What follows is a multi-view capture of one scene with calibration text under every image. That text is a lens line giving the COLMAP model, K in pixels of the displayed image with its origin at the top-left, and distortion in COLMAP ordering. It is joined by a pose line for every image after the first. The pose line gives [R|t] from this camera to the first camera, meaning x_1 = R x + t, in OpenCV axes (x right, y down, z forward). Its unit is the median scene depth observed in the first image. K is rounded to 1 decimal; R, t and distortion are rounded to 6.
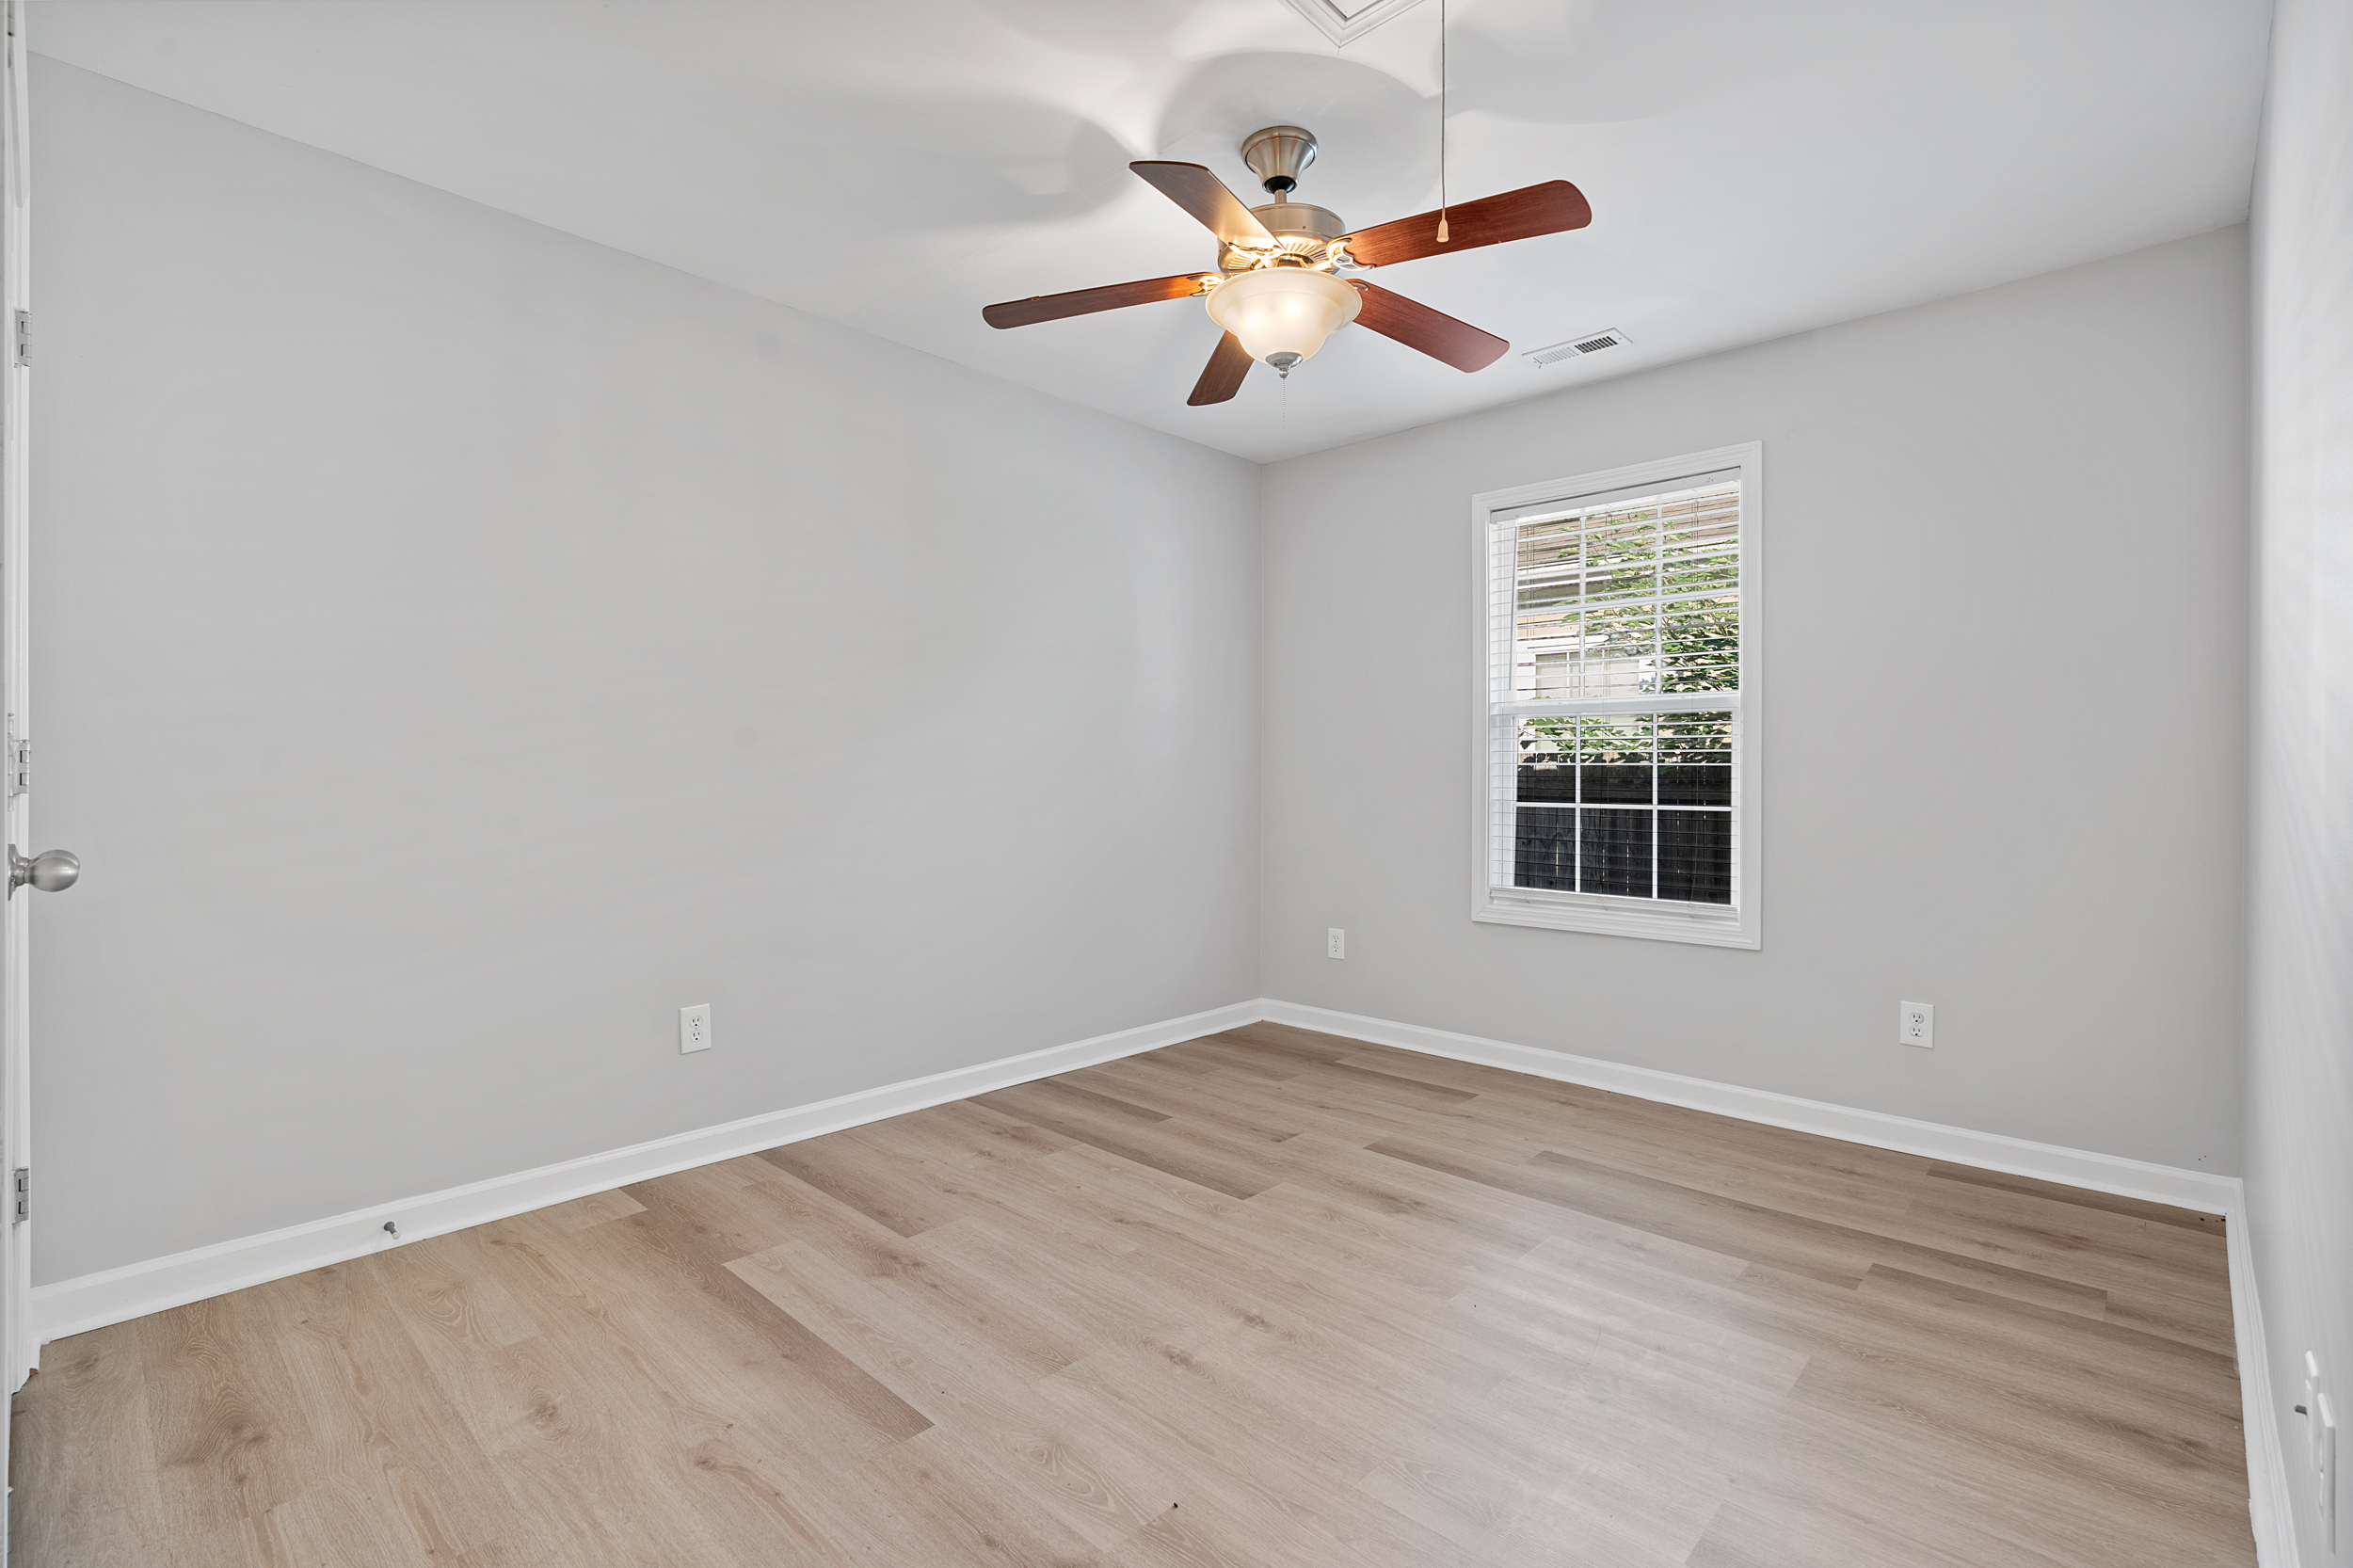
lens RADIAL K [[1075.6, 0, 1173.5], [0, 1075.6, 764.6], [0, 0, 1]] dist [-0.002703, -0.000584]
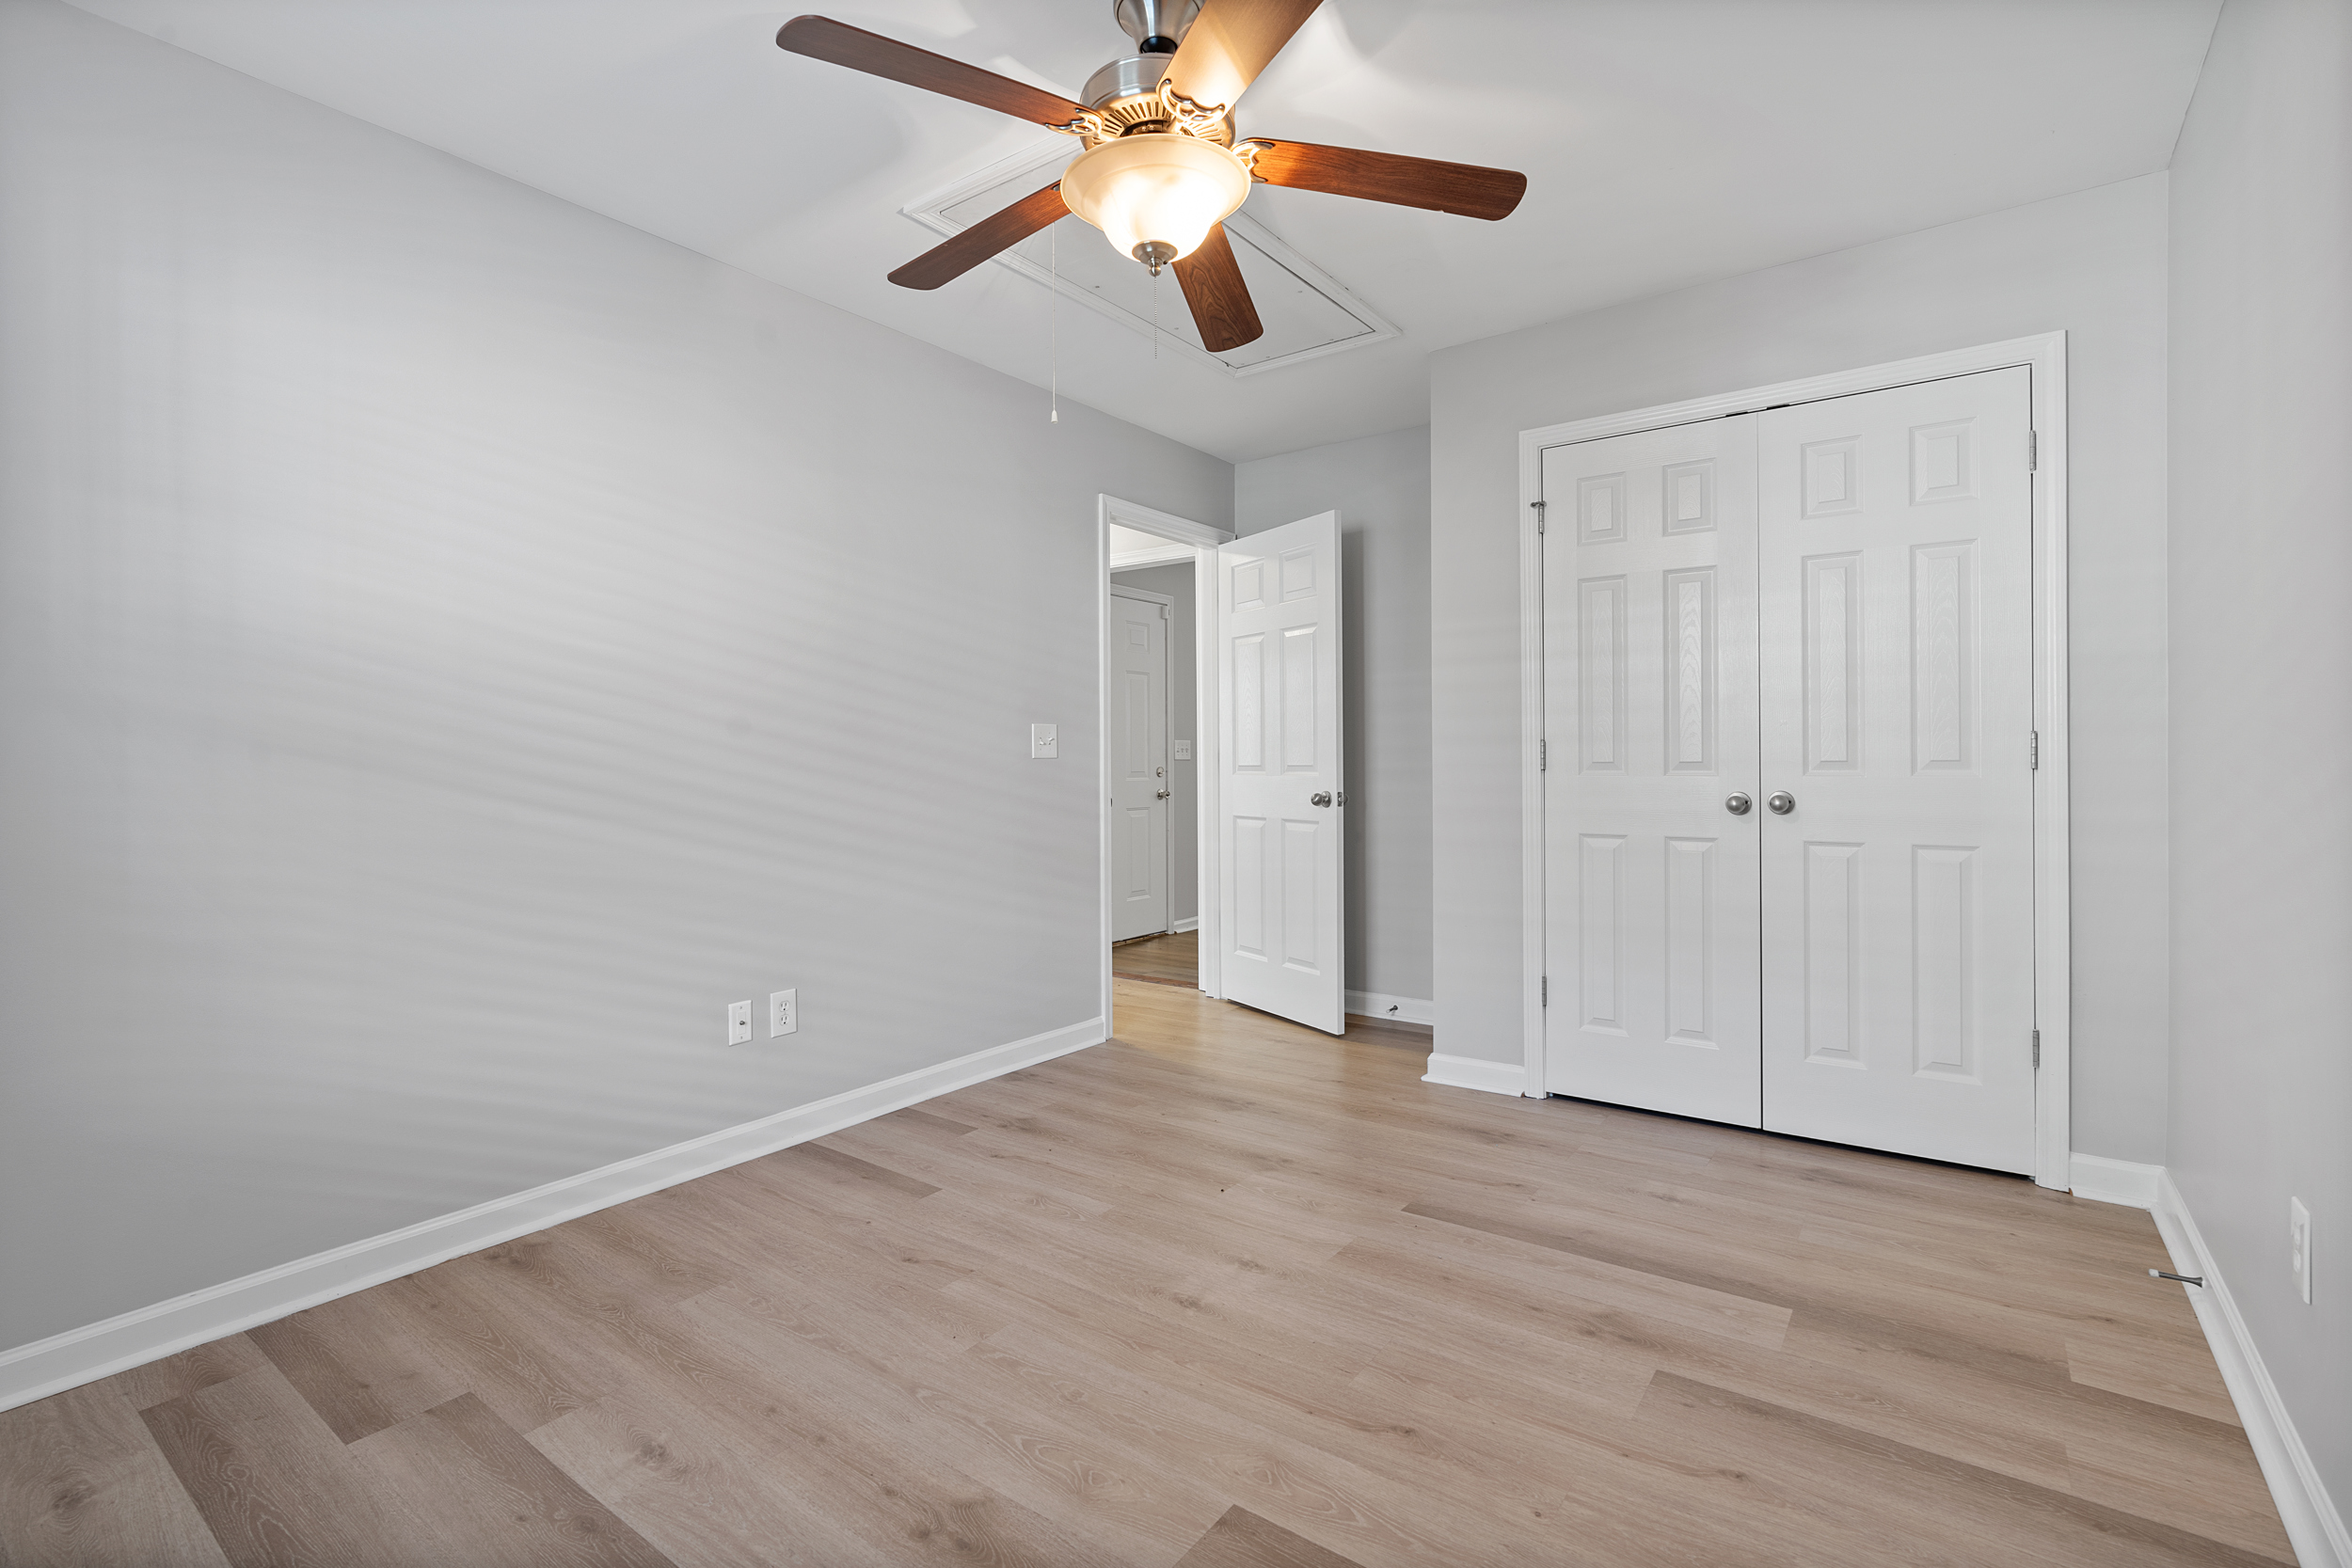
lens RADIAL K [[1075.1, 0, 1173.0], [0, 1075.1, 764.6], [0, 0, 1]] dist [-0.002703, -0.000584]
pose [[-0.992695, 0.007612, -0.120410, 0.194274], [0.008119, 0.999960, -0.003715, 0.016136], [0.120377, -0.004665, -0.992717, 1.868811]]
